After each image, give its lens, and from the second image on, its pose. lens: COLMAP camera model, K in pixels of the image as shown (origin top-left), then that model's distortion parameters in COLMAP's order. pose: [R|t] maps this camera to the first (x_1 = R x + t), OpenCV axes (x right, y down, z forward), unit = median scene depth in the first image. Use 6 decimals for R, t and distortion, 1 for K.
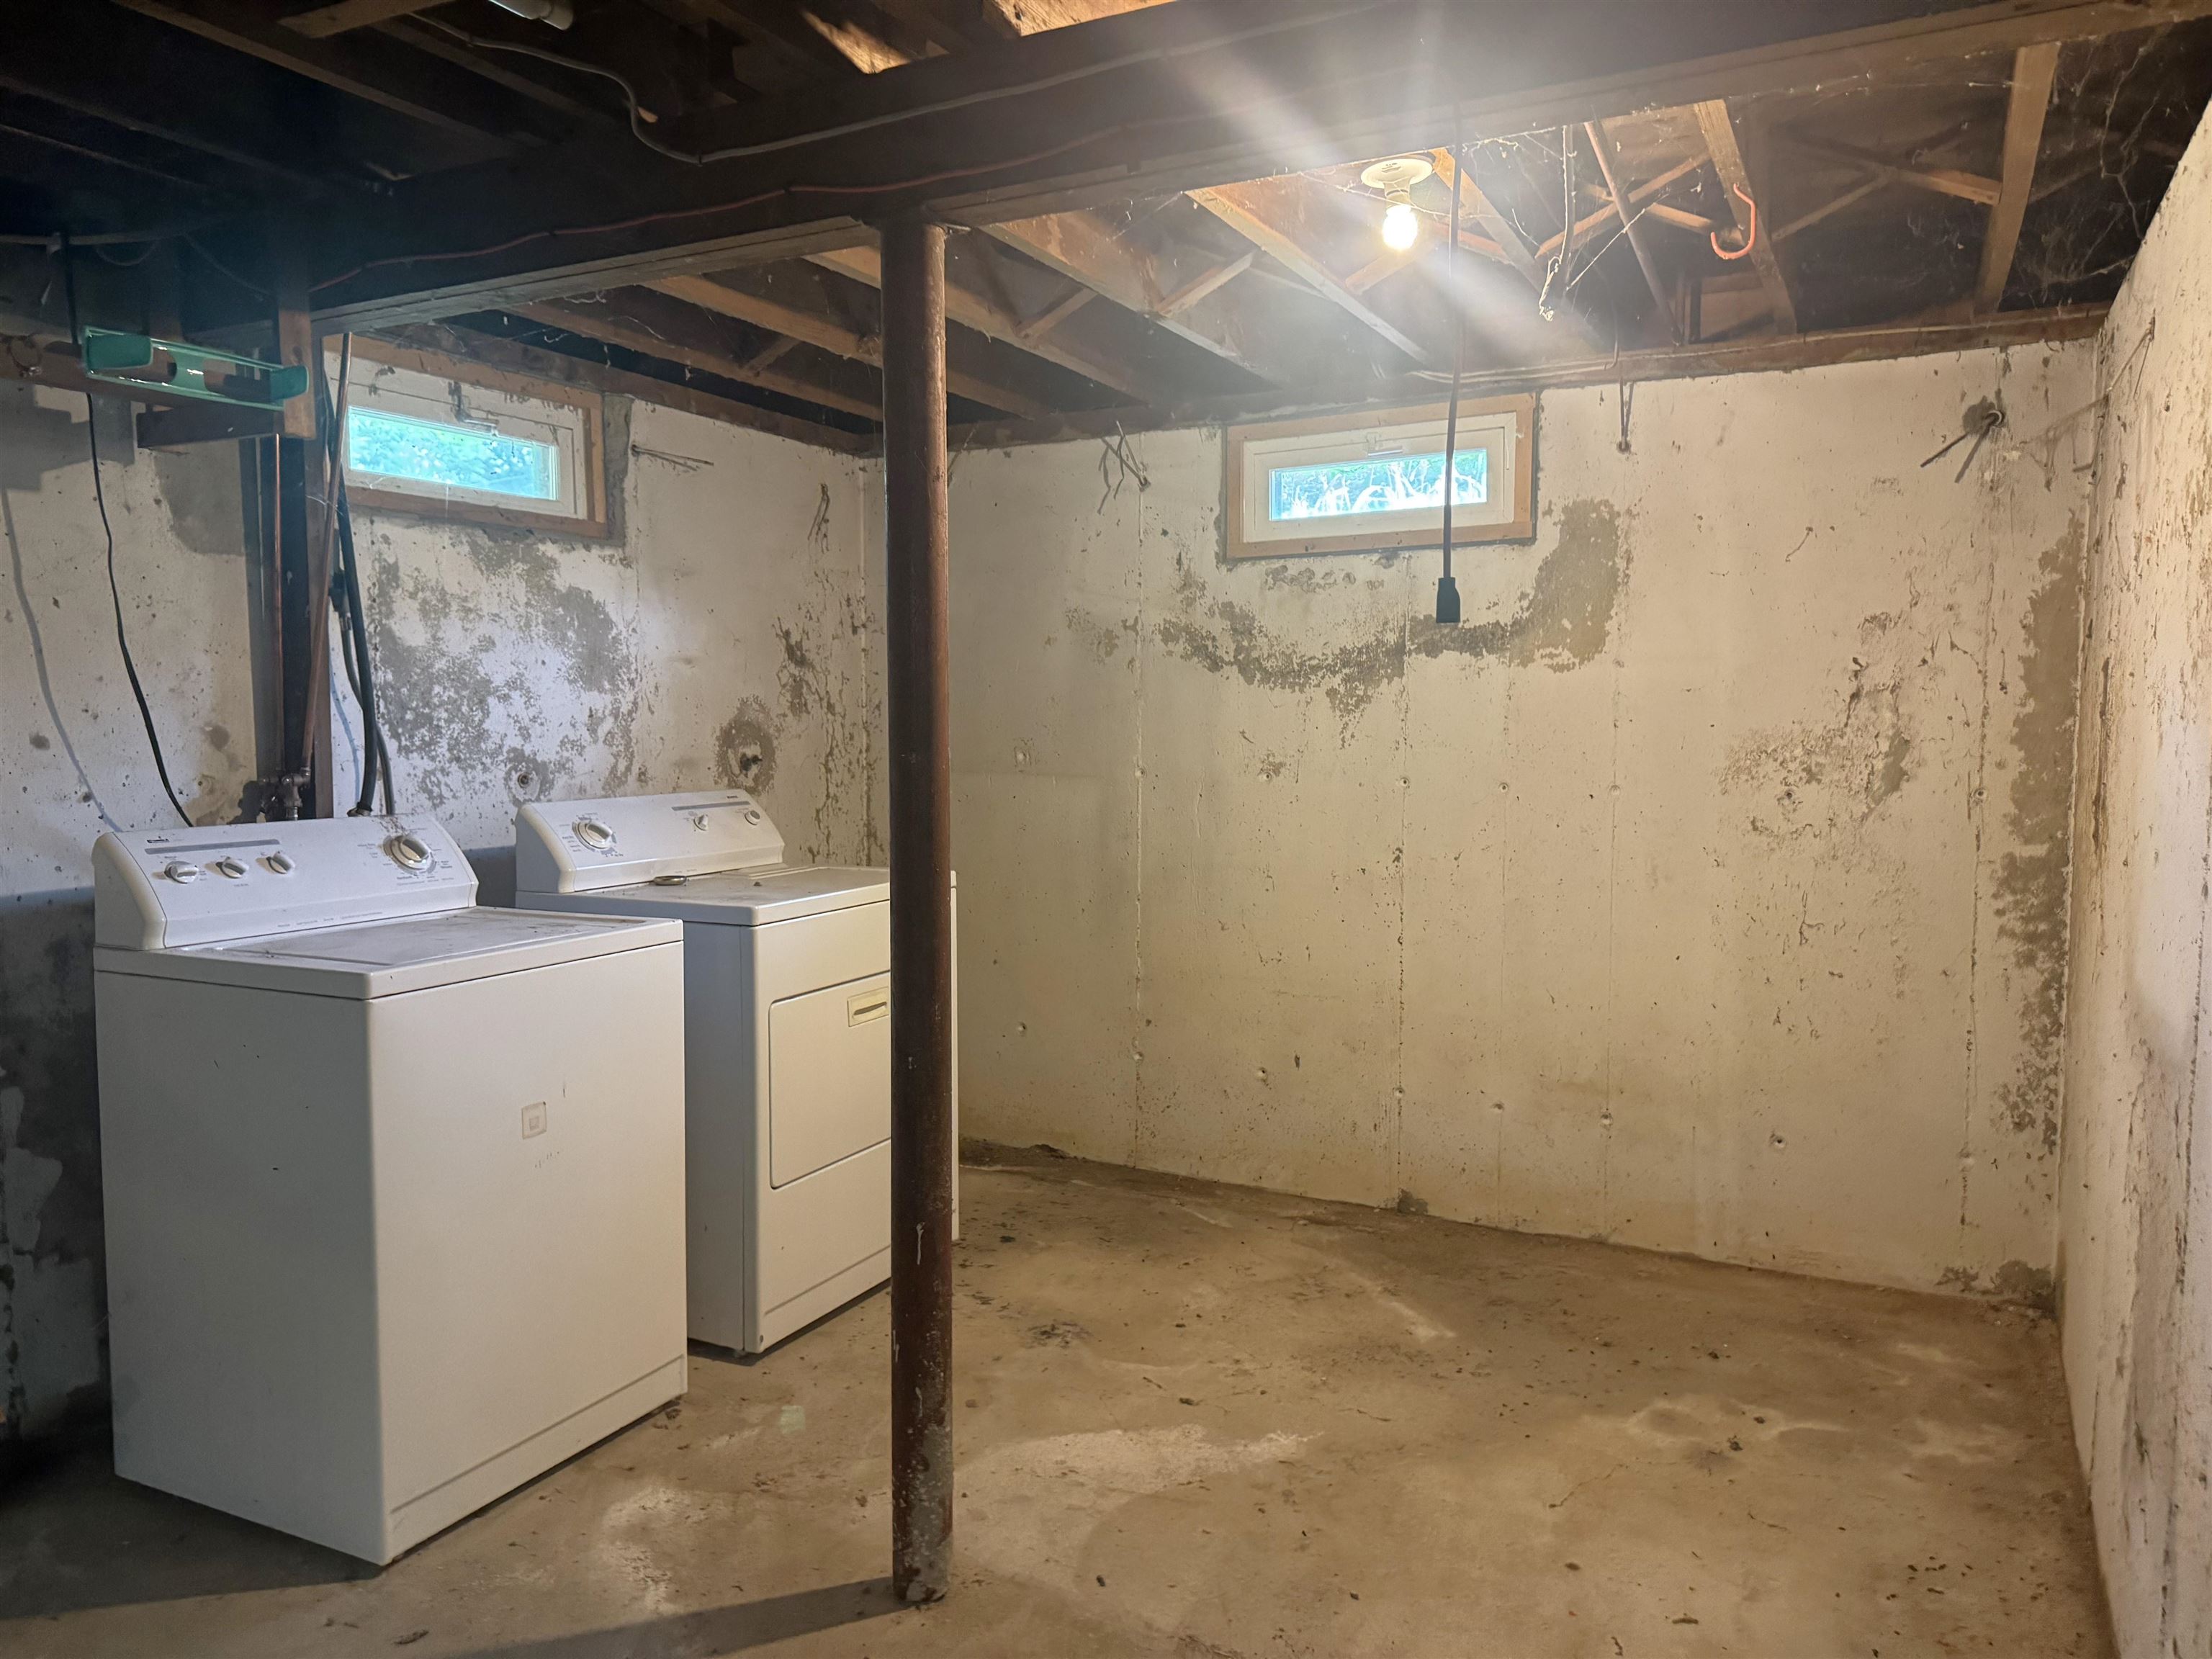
lens RADIAL K [[1582.2, 0, 1103.0], [0, 1582.2, 831.9], [0, 0, 1]] dist [0.022263, -0.021114]
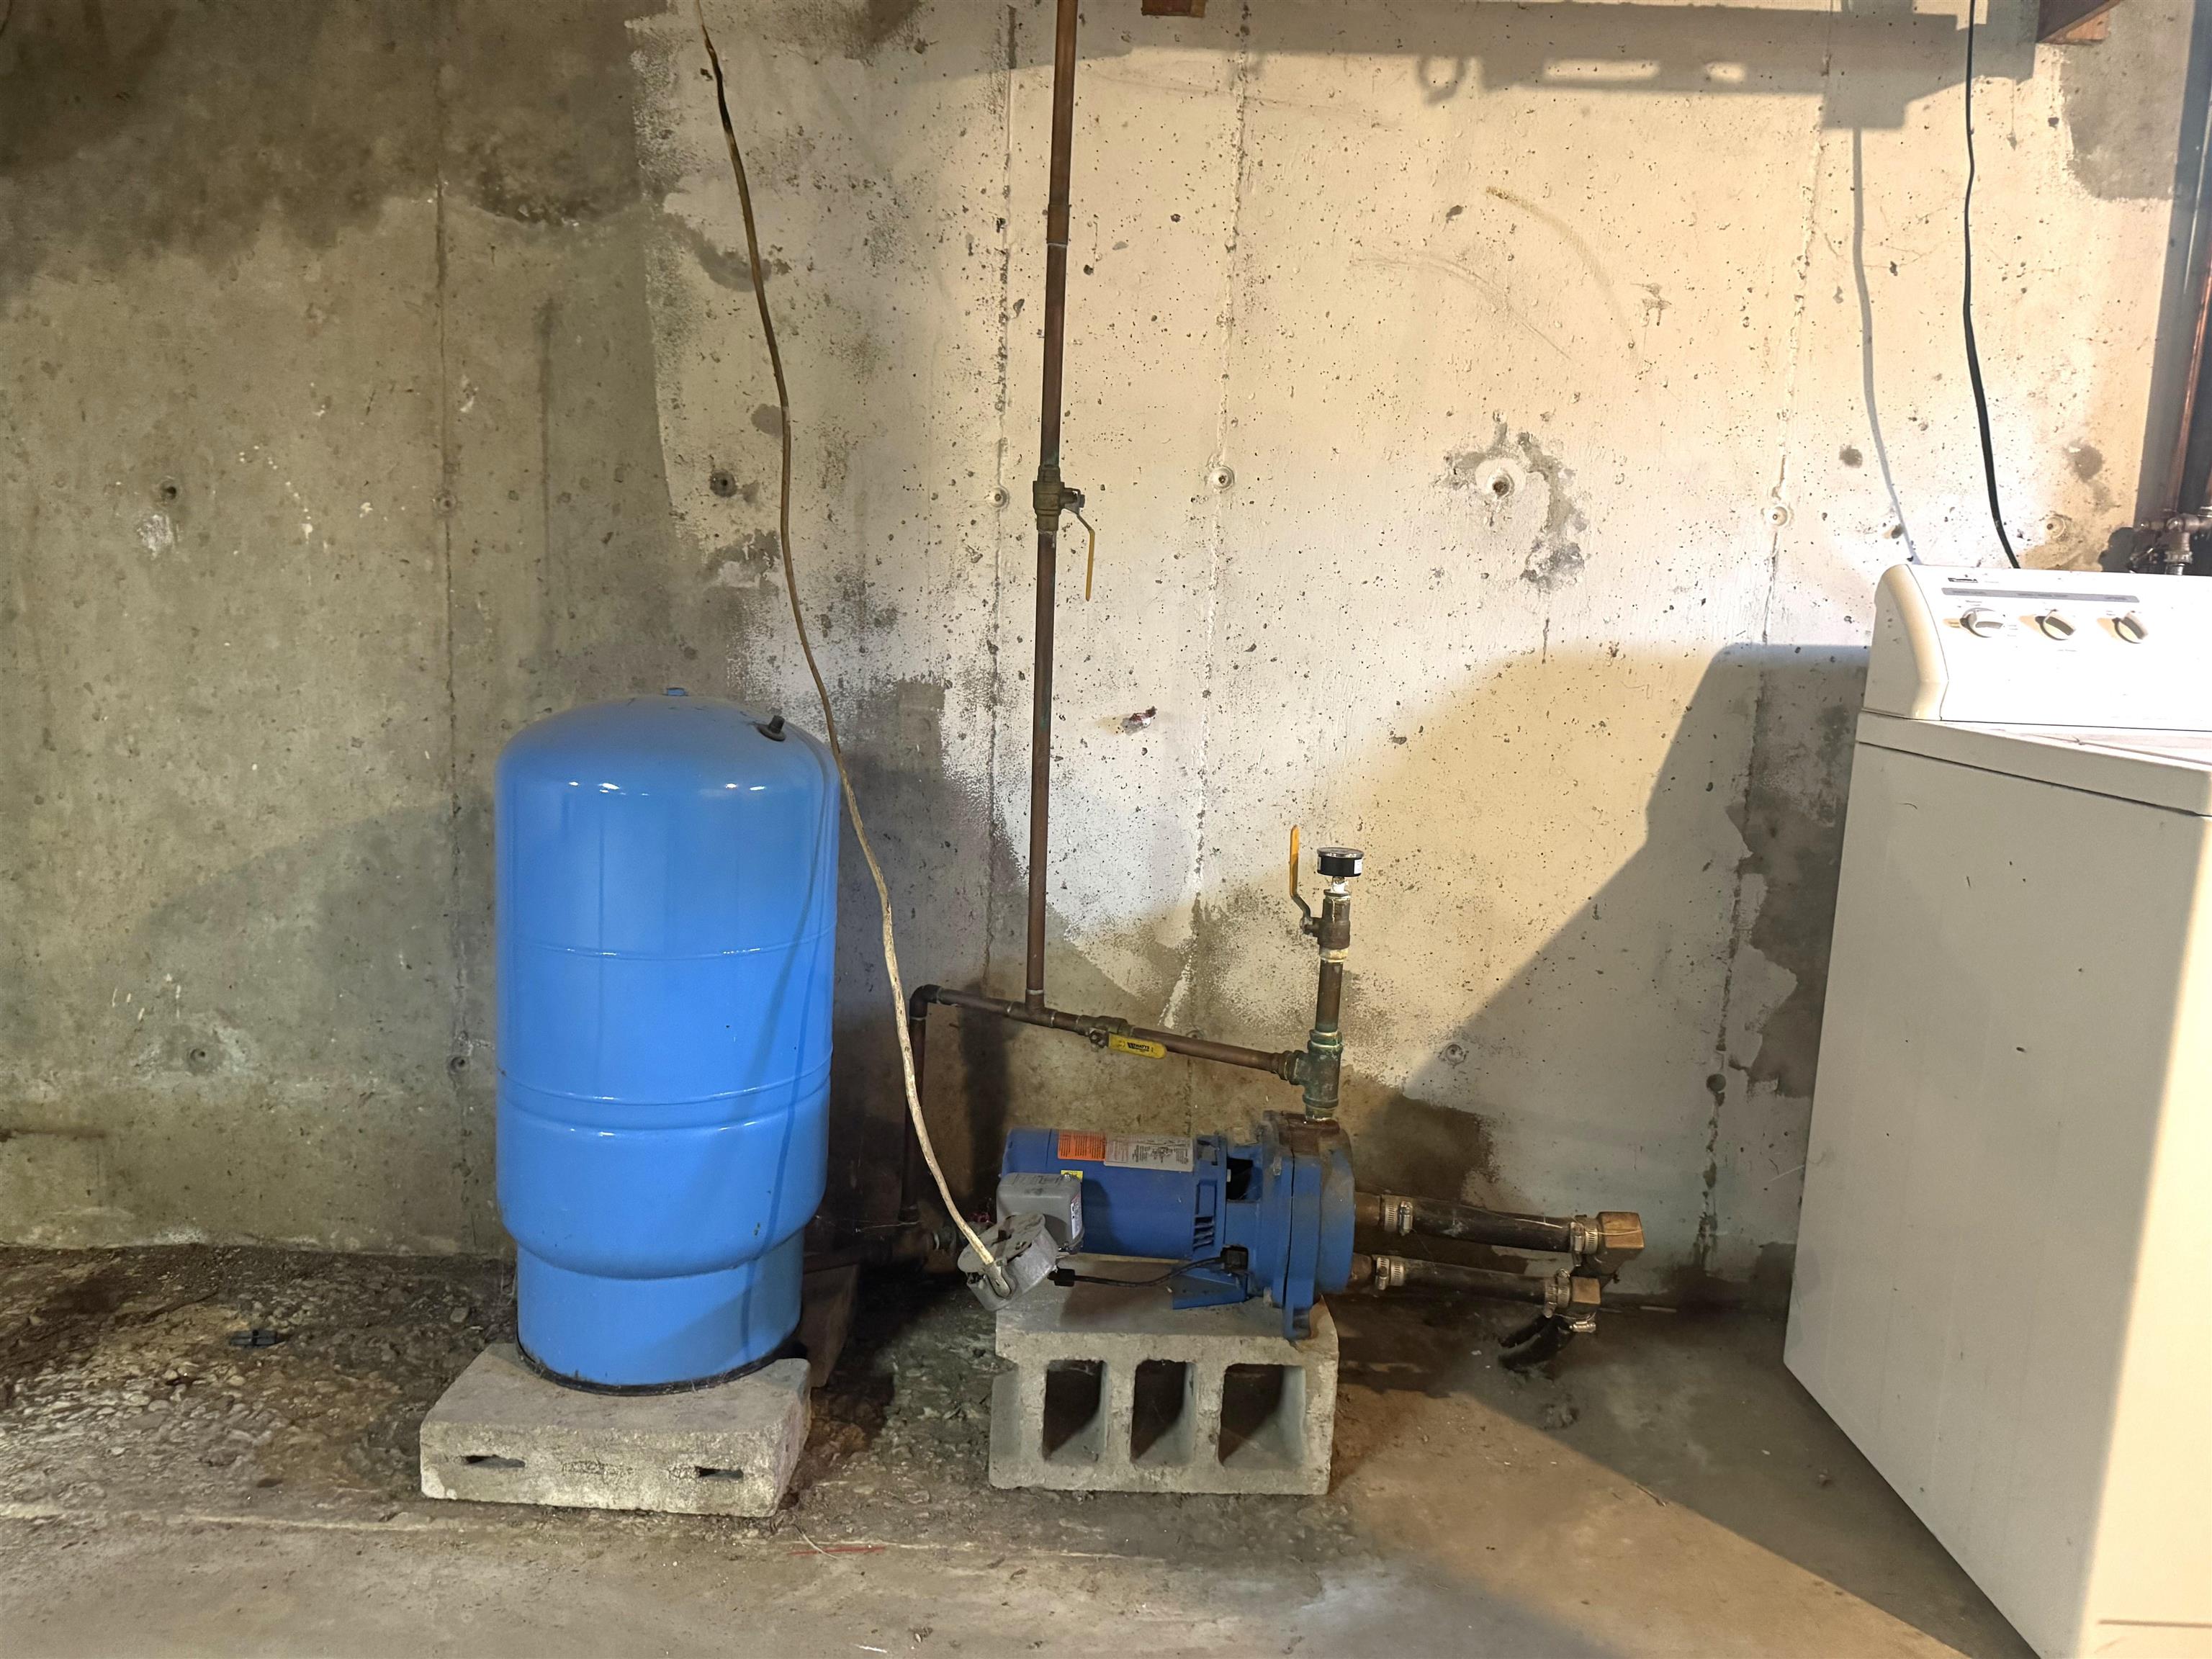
lens RADIAL K [[1582.2, 0, 1103.0], [0, 1582.2, 831.9], [0, 0, 1]] dist [0.022263, -0.021114]
pose [[0.446307, 0.156888, -0.881020, -0.099035], [-0.101425, 0.987036, 0.124387, 0.067891], [0.889114, 0.033843, 0.456433, 0.300871]]
